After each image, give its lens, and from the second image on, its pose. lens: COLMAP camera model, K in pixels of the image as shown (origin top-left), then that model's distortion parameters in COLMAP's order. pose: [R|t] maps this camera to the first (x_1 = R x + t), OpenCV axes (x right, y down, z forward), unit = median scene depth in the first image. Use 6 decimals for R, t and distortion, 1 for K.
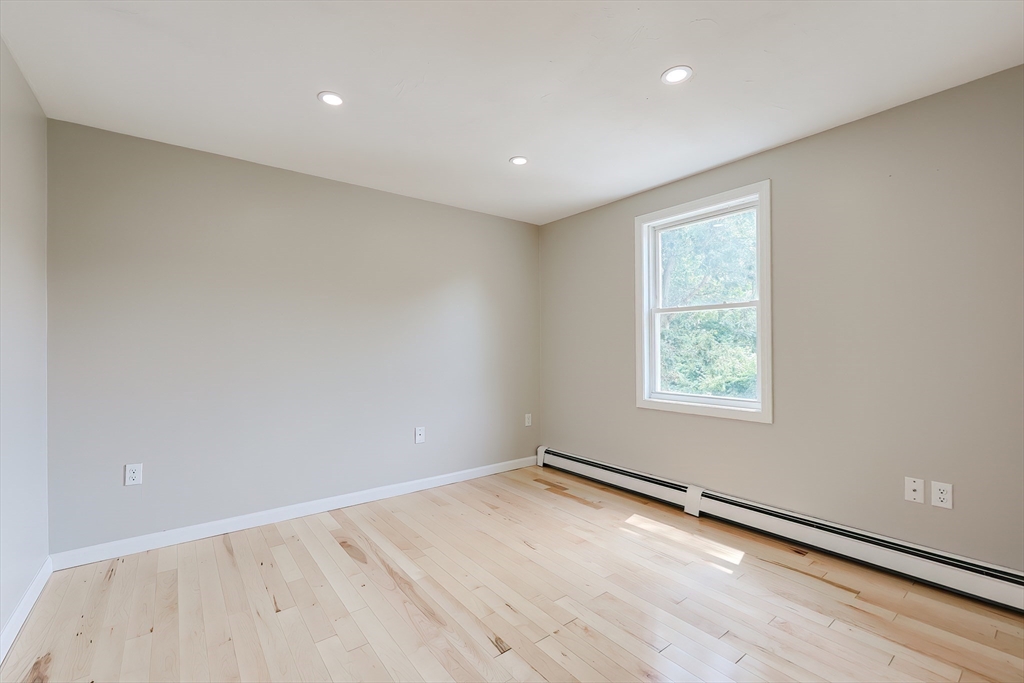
lens RADIAL K [[436.7, 0, 518.0], [0, 436.7, 337.1], [0, 0, 1]] dist [-0.010531, -0.000110]
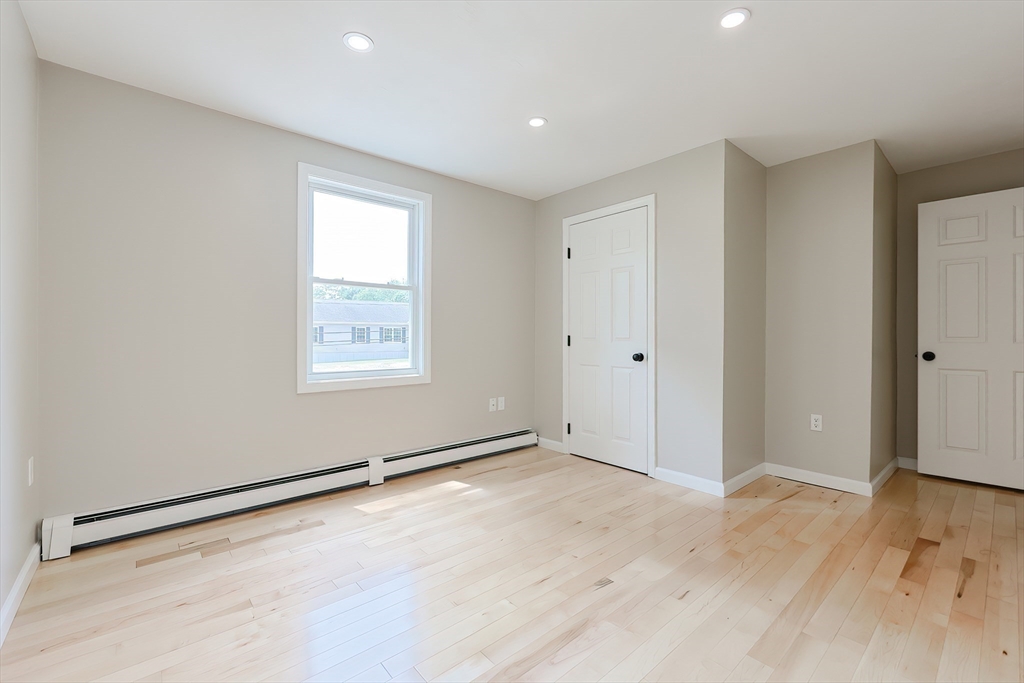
lens RADIAL K [[429.2, 0, 511.0], [0, 429.2, 332.9], [0, 0, 1]] dist [-0.000963, -0.000163]
pose [[-0.049477, 0.010147, 0.998724, -0.568447], [-0.026232, 0.999590, -0.011455, 0.045661], [-0.998431, -0.026765, -0.049190, 0.658290]]
